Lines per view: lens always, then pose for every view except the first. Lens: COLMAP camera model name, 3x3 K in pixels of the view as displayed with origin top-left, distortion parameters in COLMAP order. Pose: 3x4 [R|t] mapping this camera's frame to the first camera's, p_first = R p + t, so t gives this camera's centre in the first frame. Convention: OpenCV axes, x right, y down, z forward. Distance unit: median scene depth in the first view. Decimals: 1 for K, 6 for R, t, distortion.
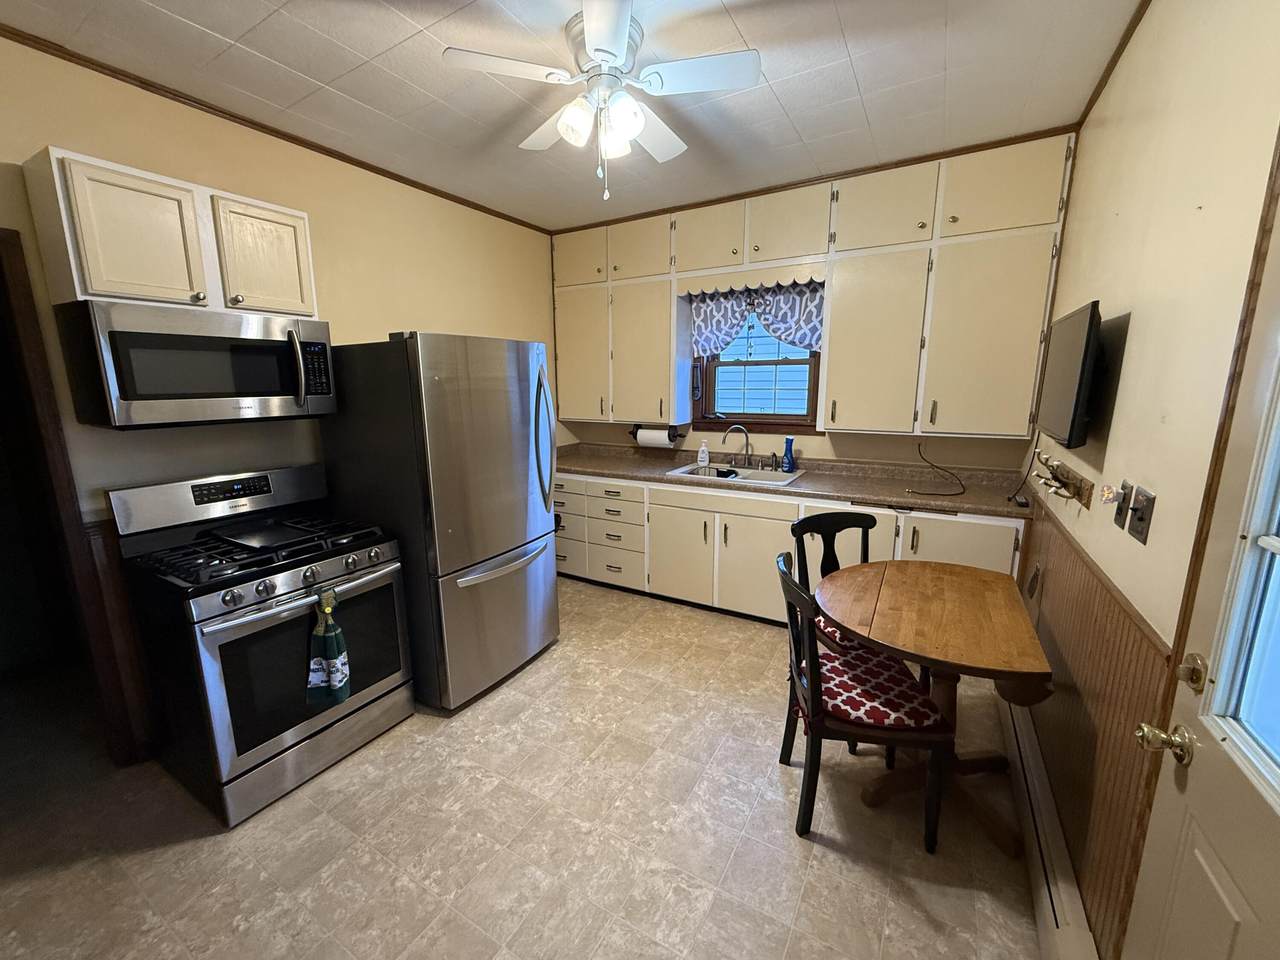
lens RADIAL K [[508.9, 0, 635.8], [0, 508.9, 478.6], [0, 0, 1]] dist [0.000250, -0.001093]
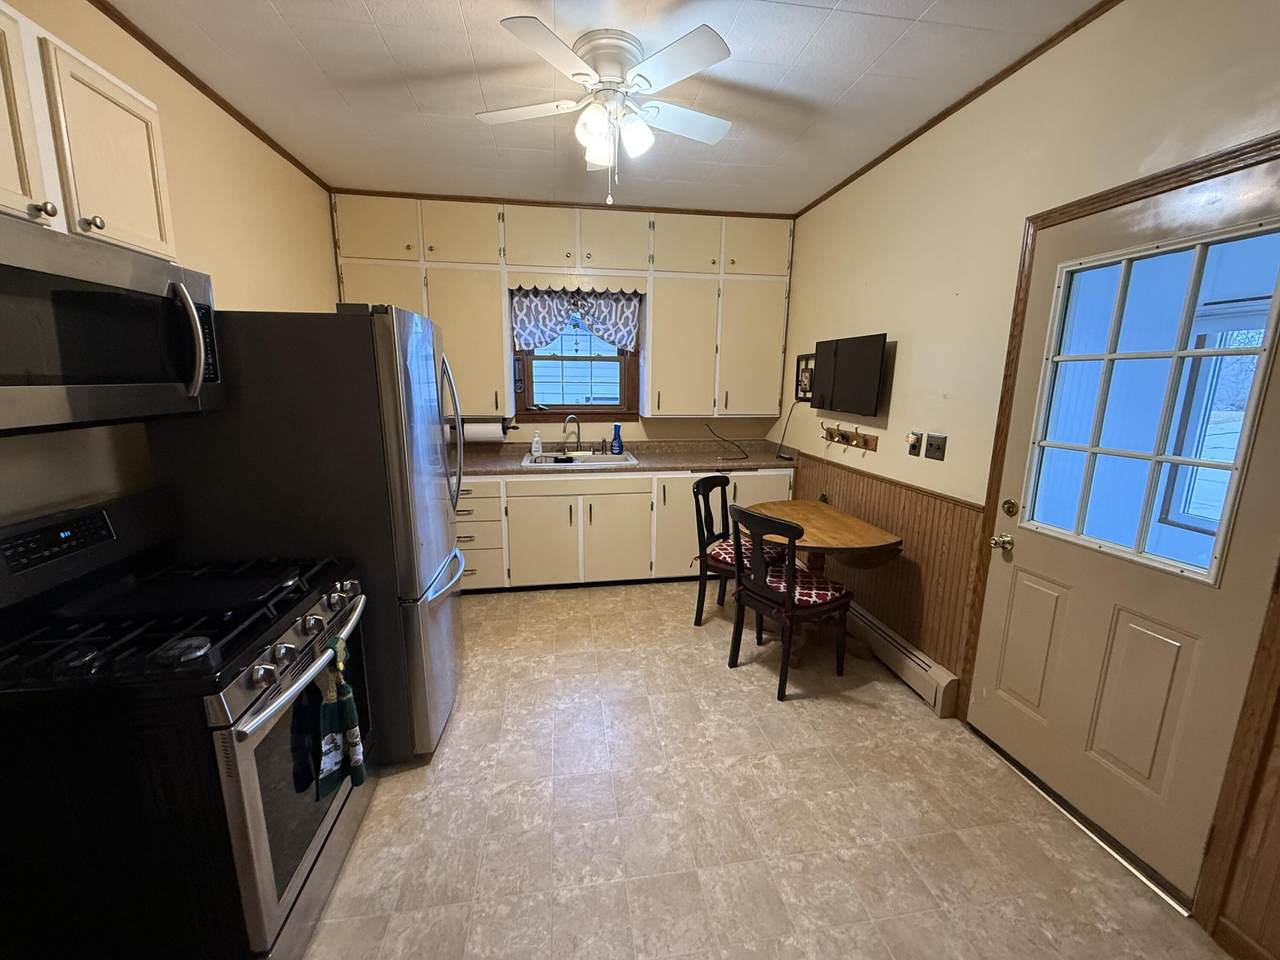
lens RADIAL K [[508.9, 0, 639.4], [0, 508.9, 478.5], [0, 0, 1]] dist [0.000250, -0.001093]
pose [[0.771010, -0.107736, 0.627644, -0.421230], [0.103105, 0.993701, 0.043914, -0.003760], [-0.628421, 0.030855, 0.777261, 0.074058]]
